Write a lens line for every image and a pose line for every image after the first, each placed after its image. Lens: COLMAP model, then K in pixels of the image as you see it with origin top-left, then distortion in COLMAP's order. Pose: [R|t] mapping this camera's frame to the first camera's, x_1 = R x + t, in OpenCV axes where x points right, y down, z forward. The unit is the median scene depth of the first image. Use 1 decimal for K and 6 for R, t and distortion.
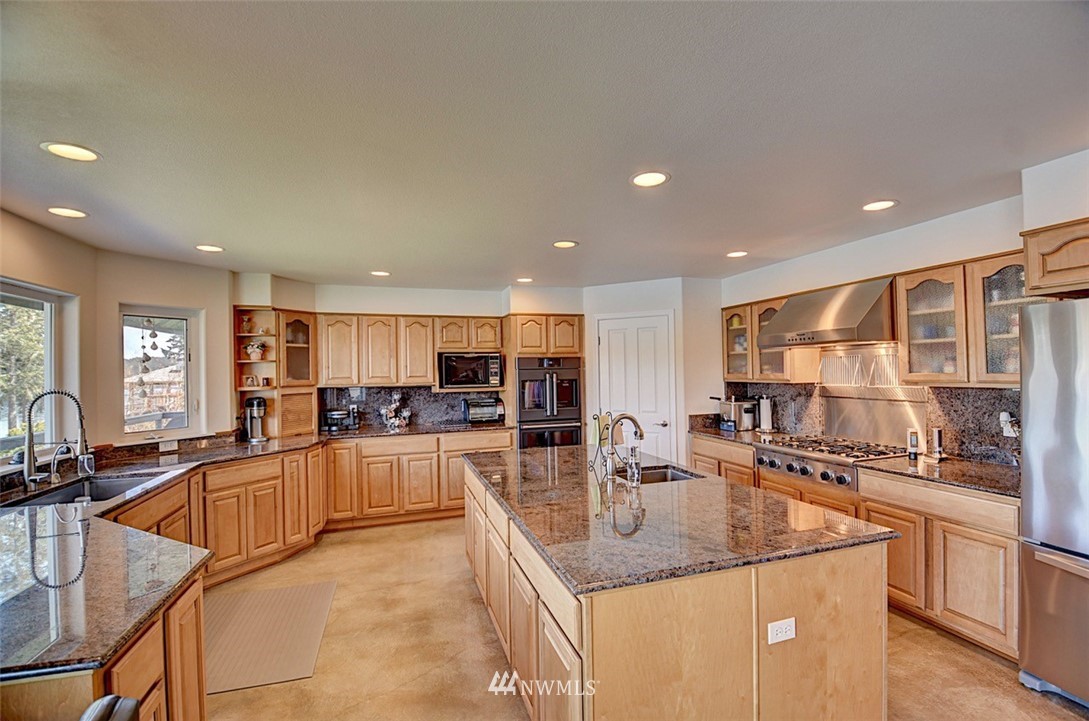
lens RADIAL K [[483.9, 0, 546.6], [0, 483.9, 368.4], [0, 0, 1]] dist [-0.007152, -0.009906]
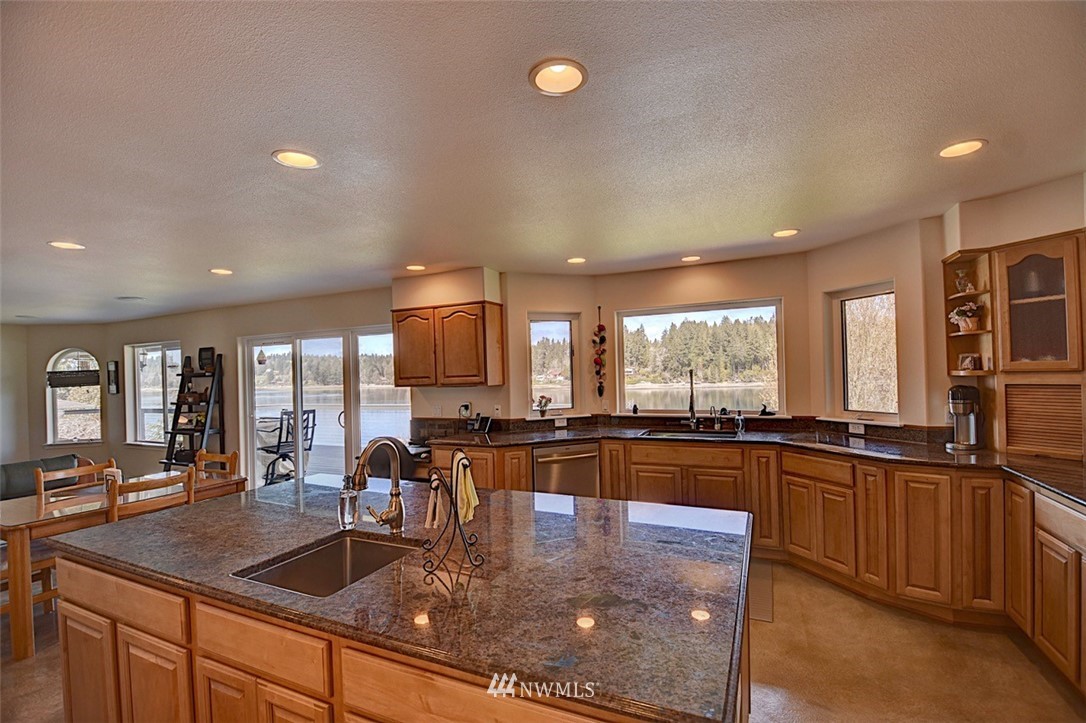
lens RADIAL K [[482.6, 0, 557.5], [0, 482.6, 370.7], [0, 0, 1]] dist [-0.007152, -0.009906]
pose [[-0.656644, 0.036746, -0.753305, 0.339014], [0.042758, 0.999020, 0.011460, 0.004271], [0.752988, -0.024685, -0.657571, 1.119718]]
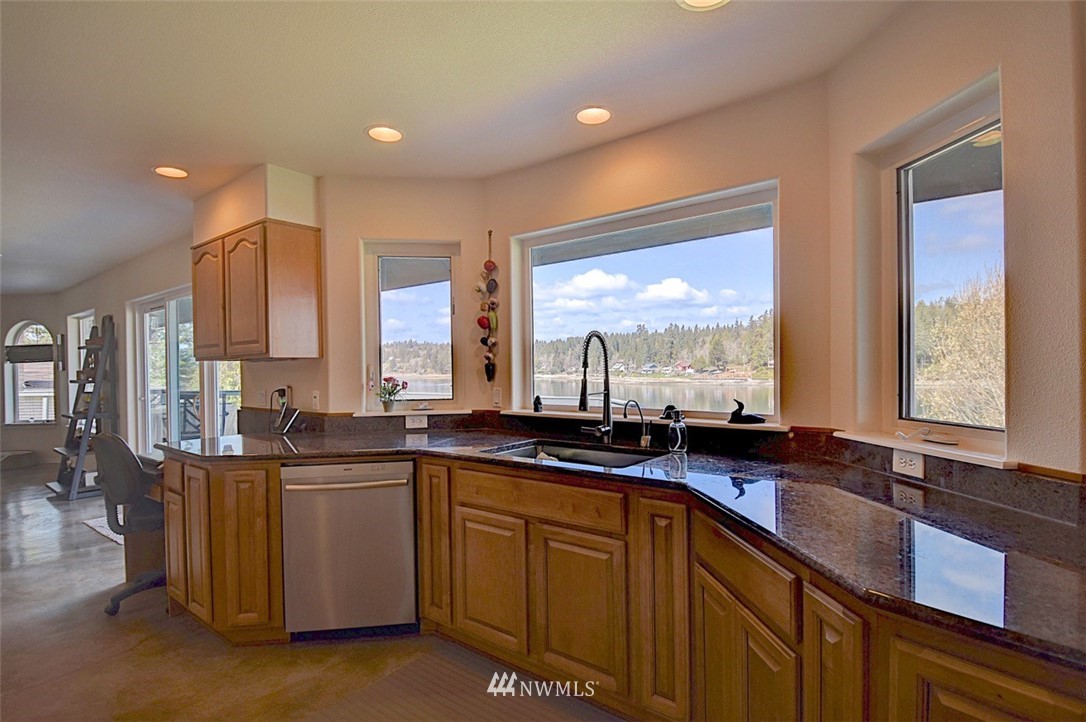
lens RADIAL K [[533.3, 0, 572.3], [0, 533.3, 372.2], [0, 0, 1]] dist [-0.014925, -0.004601]
pose [[-0.808308, 0.038833, -0.587478, -0.270413], [0.031746, 0.999246, 0.022372, 0.060225], [0.587903, -0.000566, -0.808931, 1.126676]]
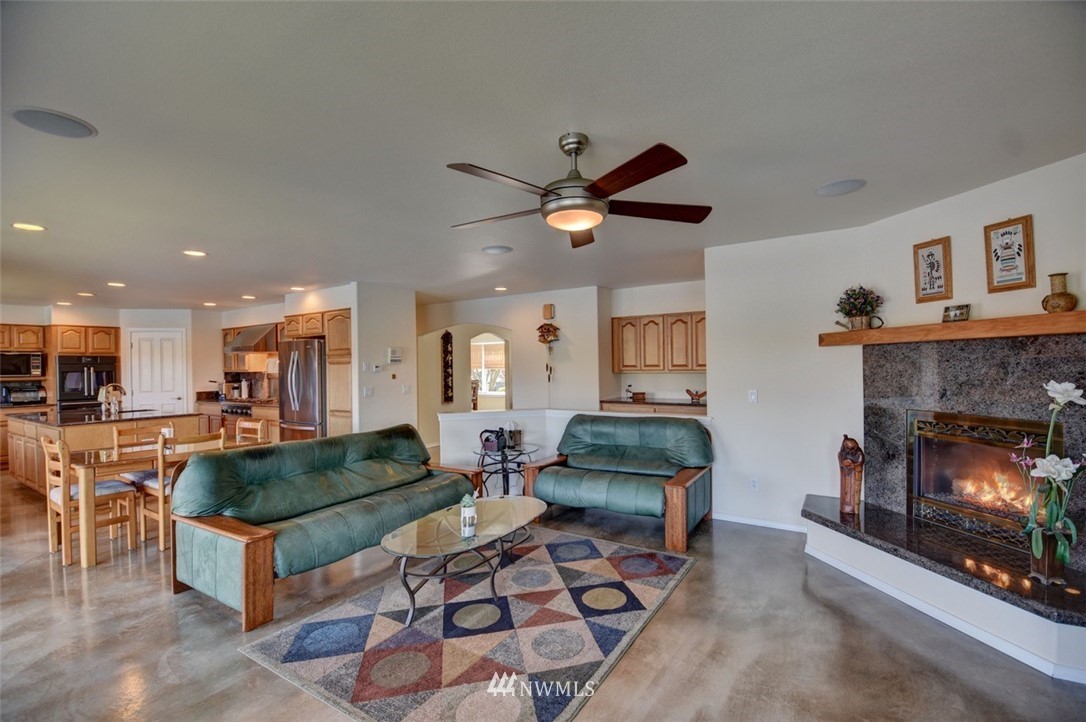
lens RADIAL K [[482.6, 0, 559.3], [0, 482.6, 369.2], [0, 0, 1]] dist [-0.007152, -0.009906]
pose [[0.759930, 0.004145, 0.649992, 0.198636], [-0.002522, 0.999991, -0.003428, 0.023523], [-0.650000, 0.000966, 0.759933, -1.287681]]
